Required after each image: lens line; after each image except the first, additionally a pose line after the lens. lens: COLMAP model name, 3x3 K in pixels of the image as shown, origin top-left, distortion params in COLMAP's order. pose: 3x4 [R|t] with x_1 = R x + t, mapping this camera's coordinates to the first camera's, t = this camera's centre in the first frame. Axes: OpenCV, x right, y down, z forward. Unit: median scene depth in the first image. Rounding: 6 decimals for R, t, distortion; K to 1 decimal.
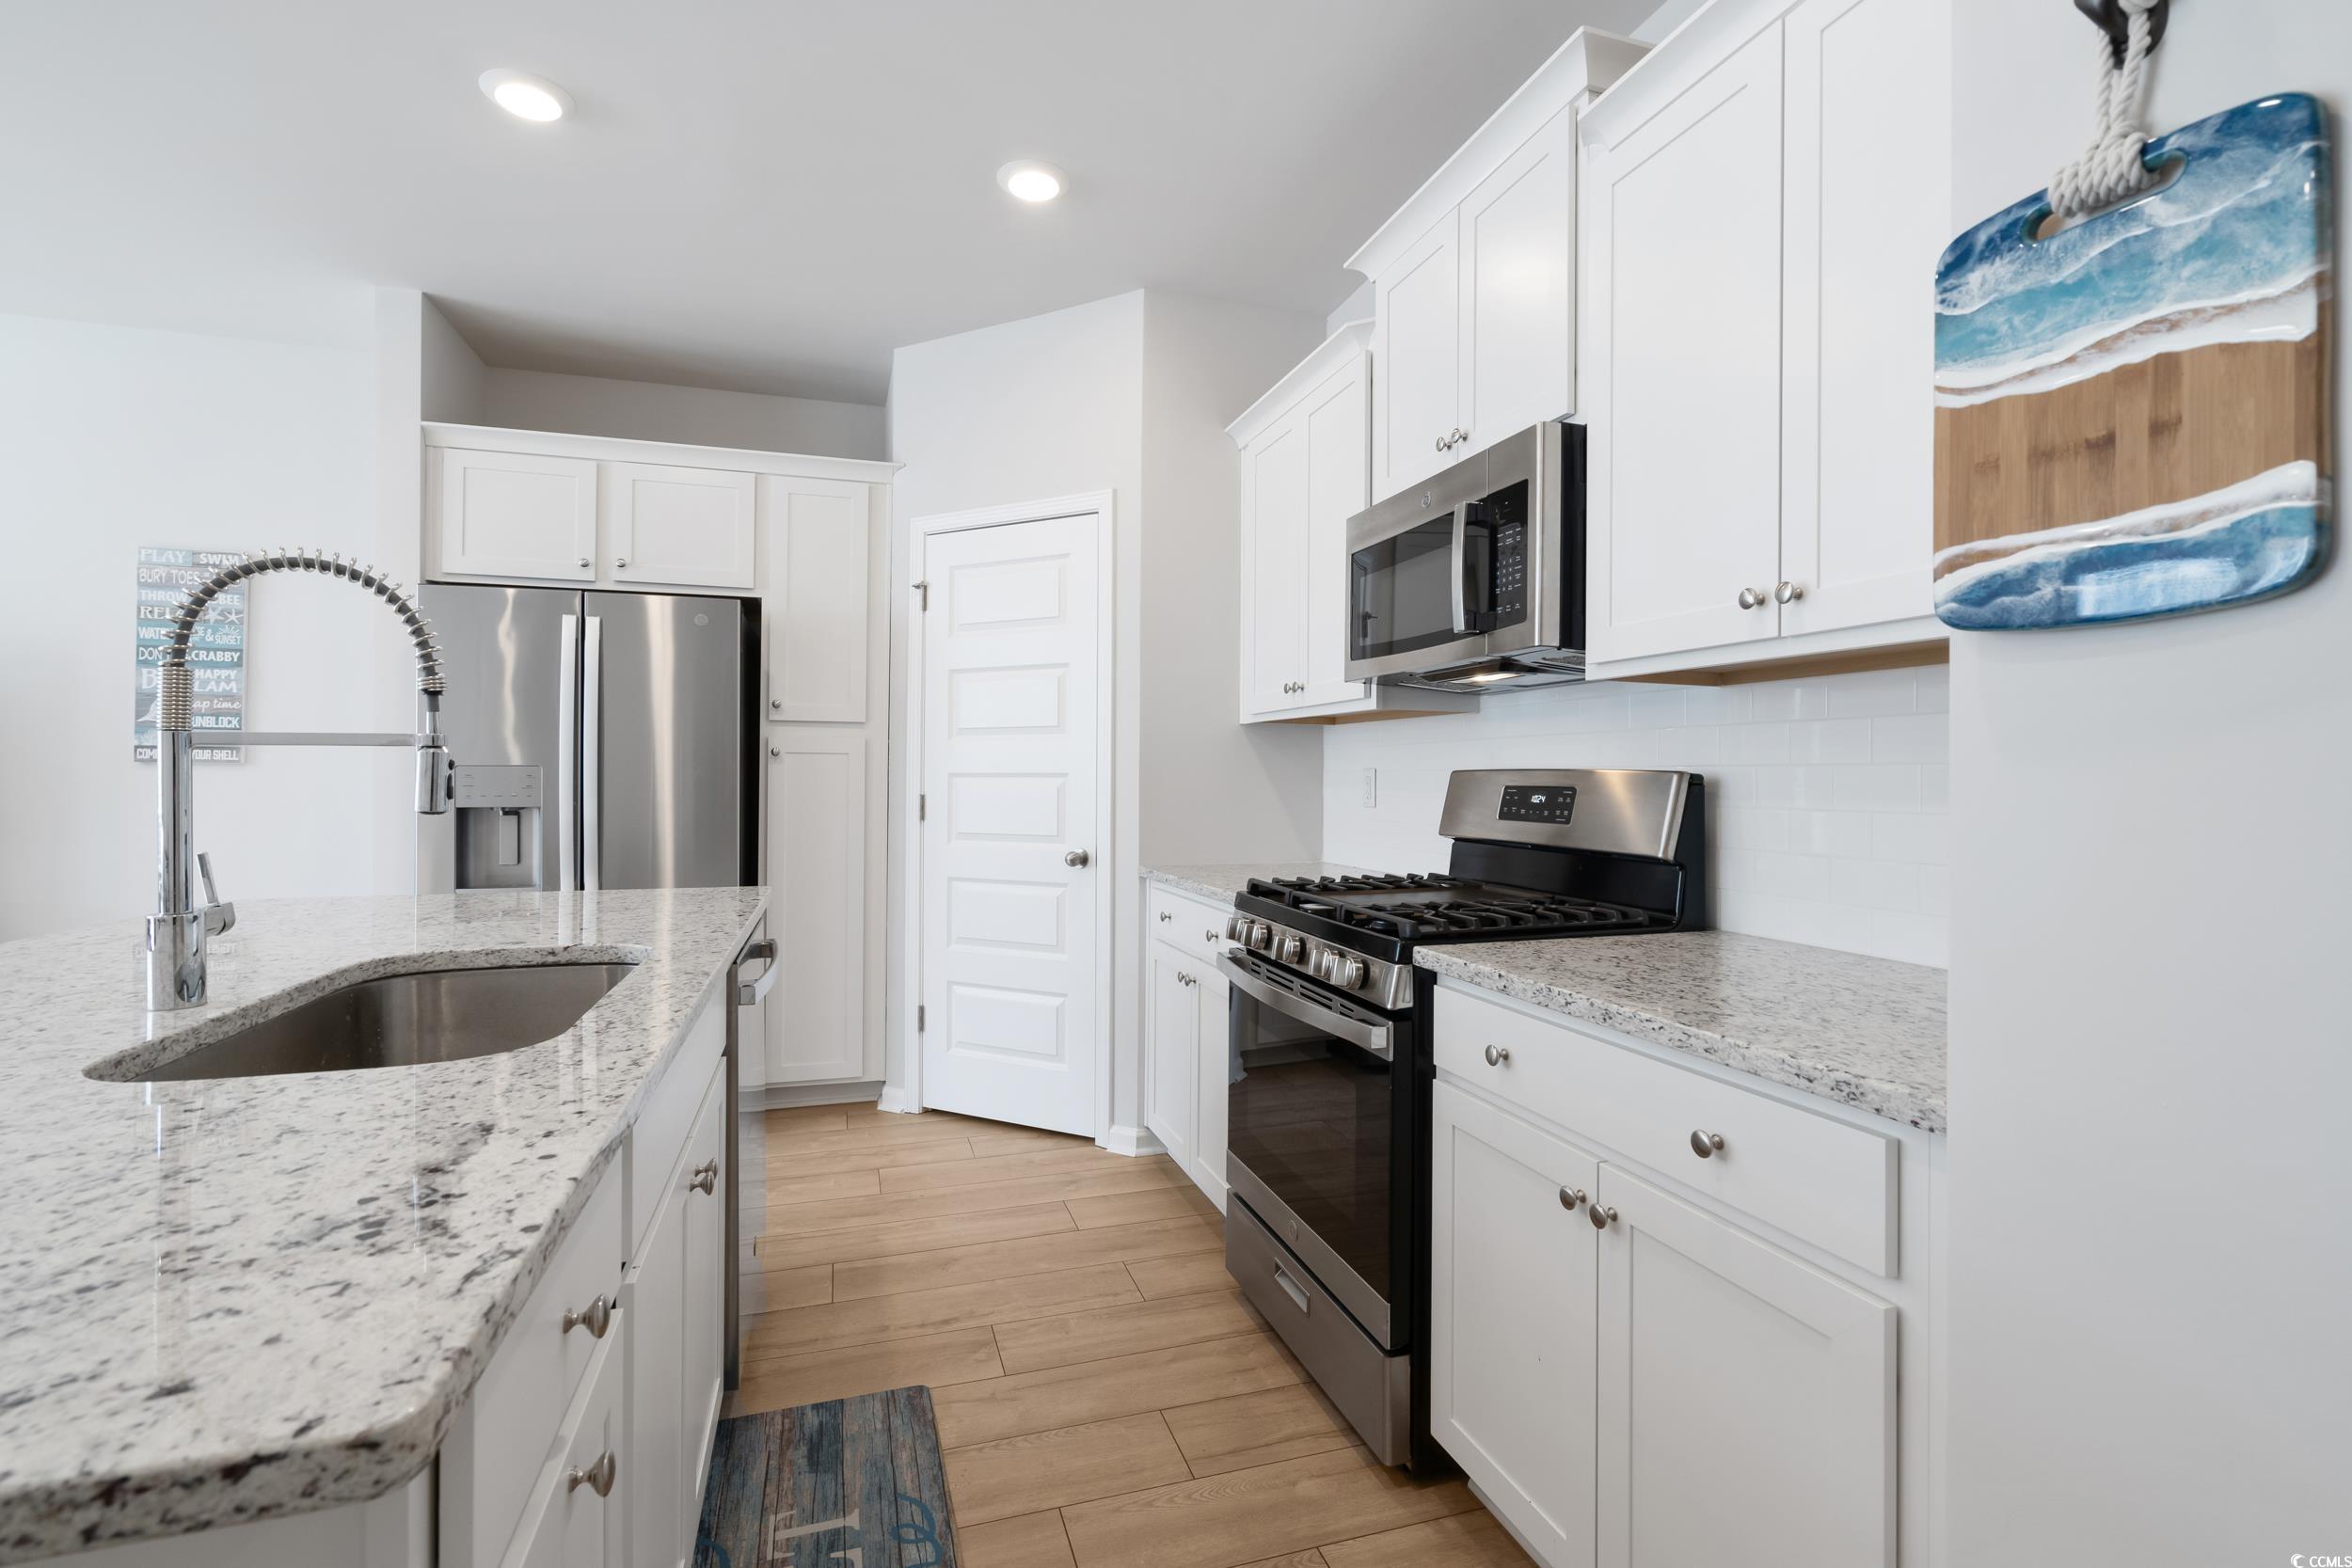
lens RADIAL K [[1061.5, 0, 1173.5], [0, 1061.5, 773.1], [0, 0, 1]] dist [-0.000442, -0.000132]
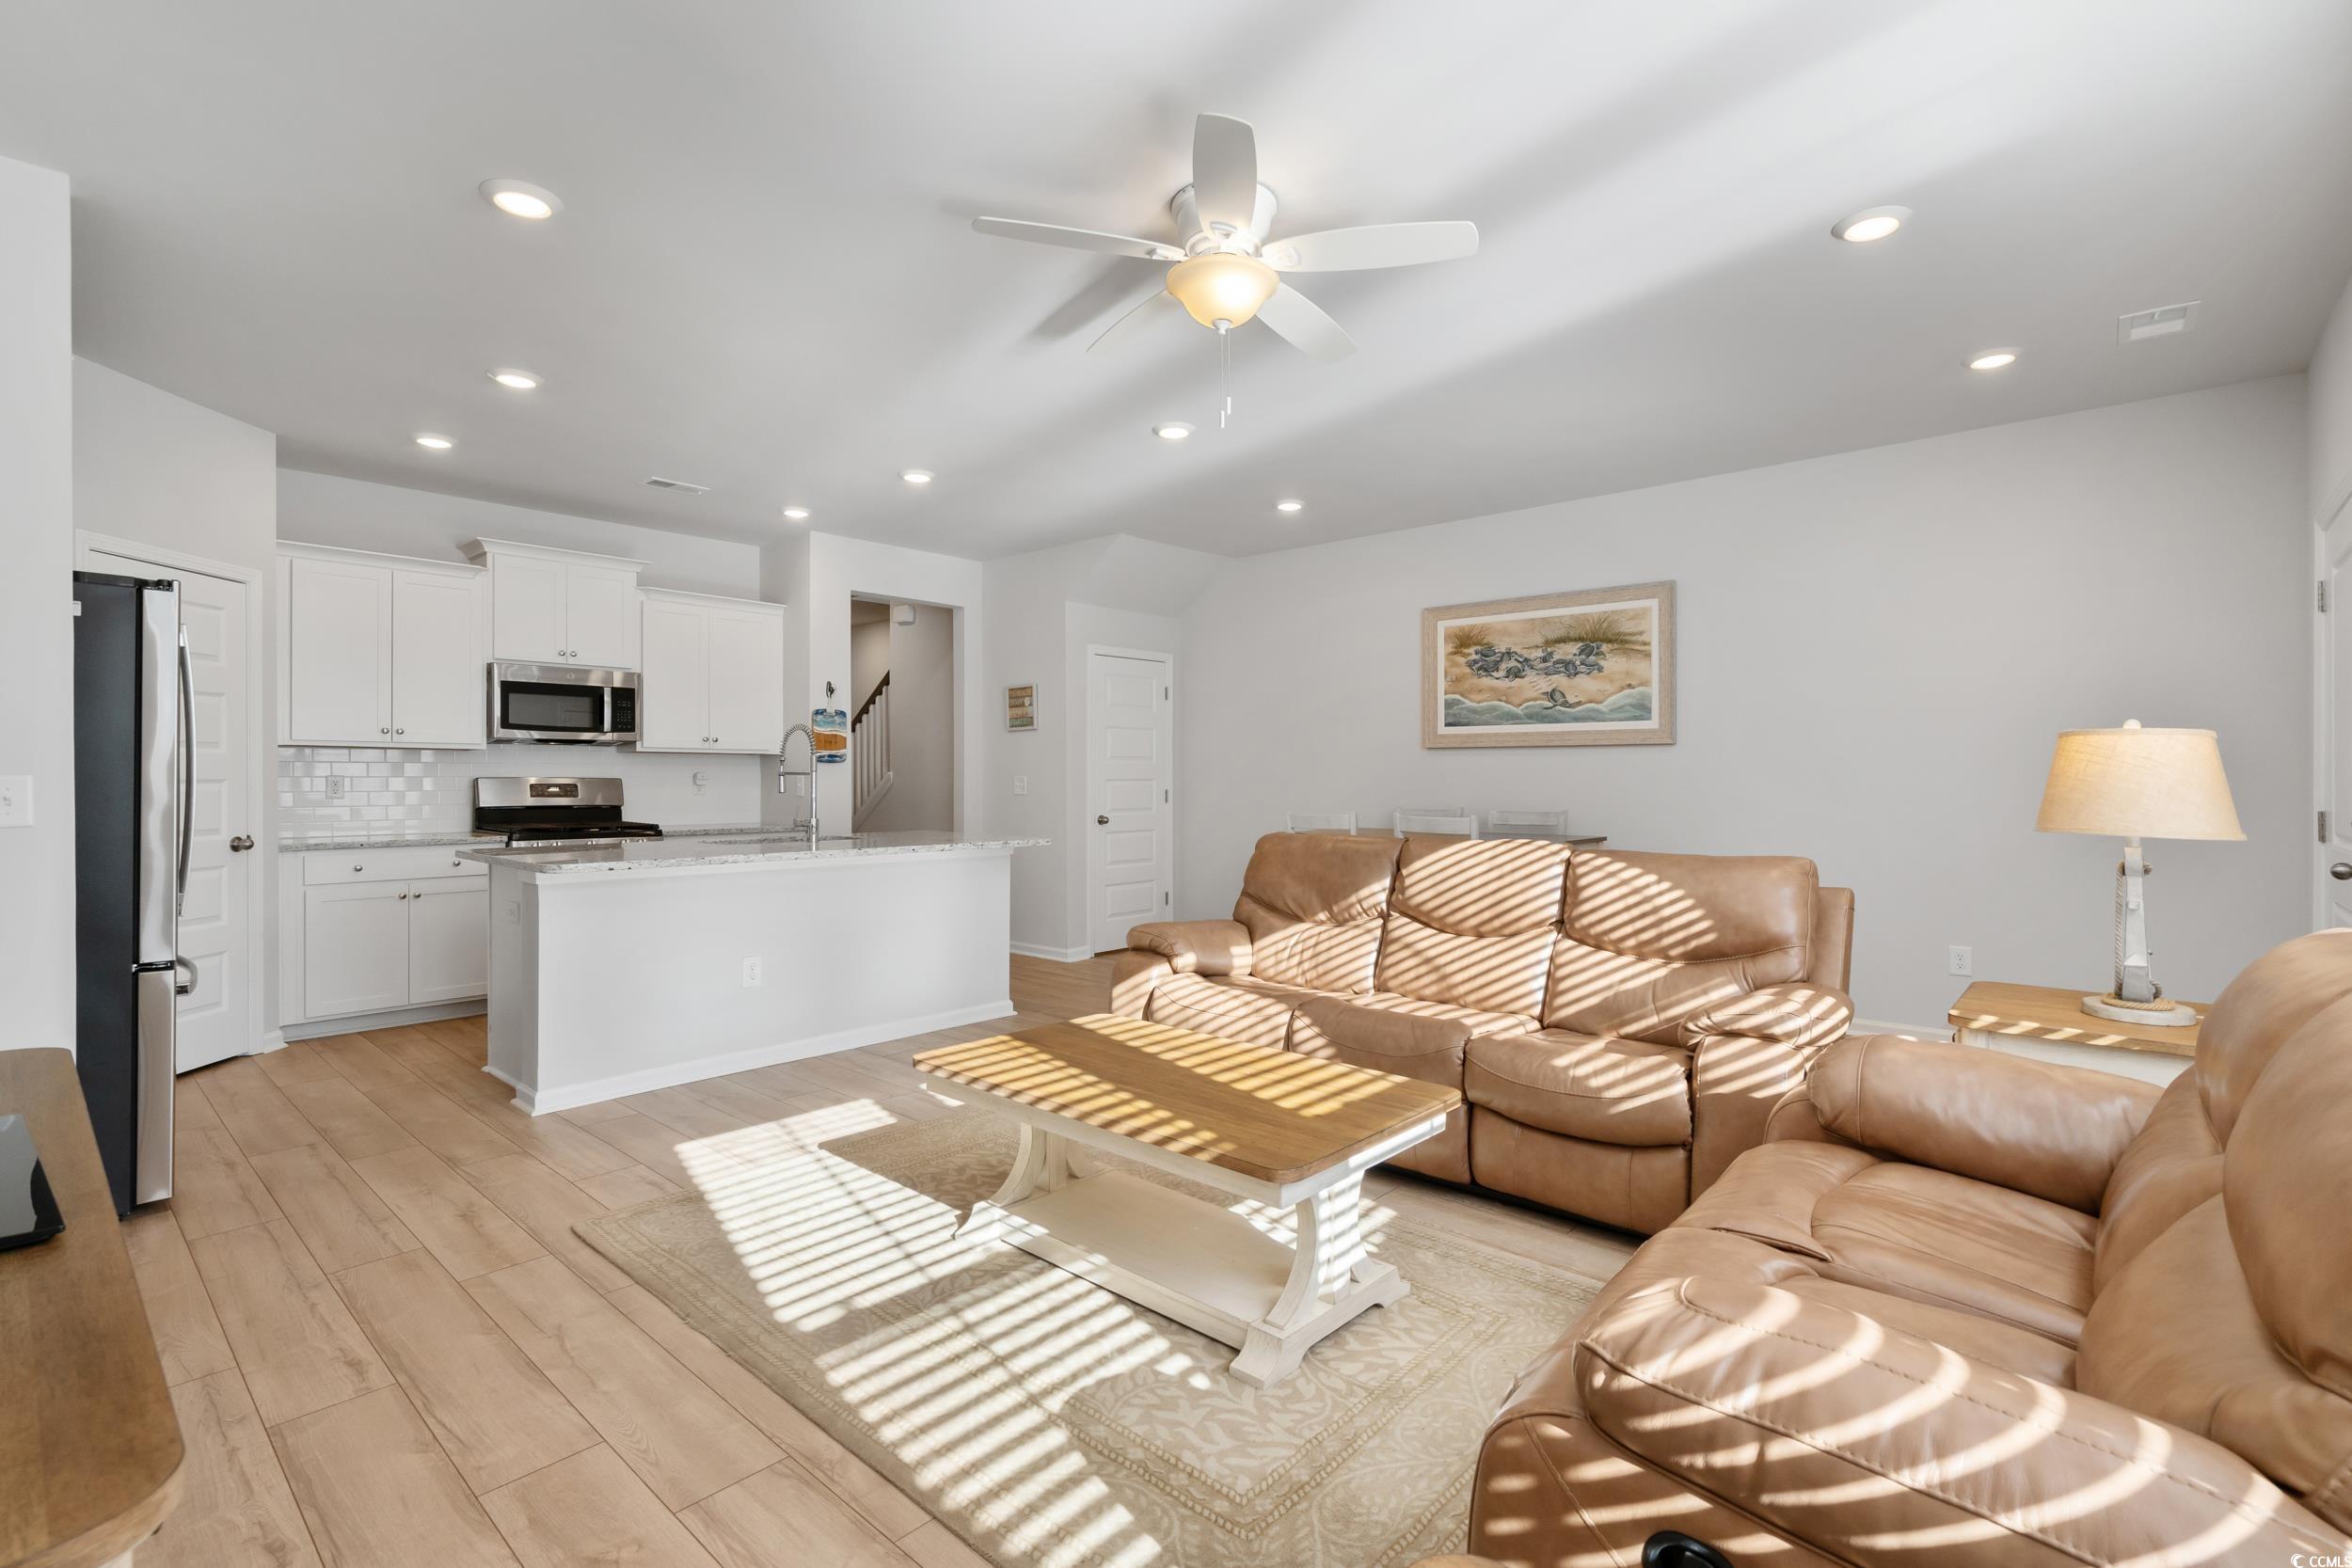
lens RADIAL K [[1076.1, 0, 1181.1], [0, 1076.1, 785.8], [0, 0, 1]] dist [-0.002696, -0.000251]
pose [[-0.504212, -0.013669, 0.863472, -1.882908], [-0.008753, 0.999904, 0.010718, -0.016863], [-0.863536, -0.002153, -0.504283, 0.683573]]
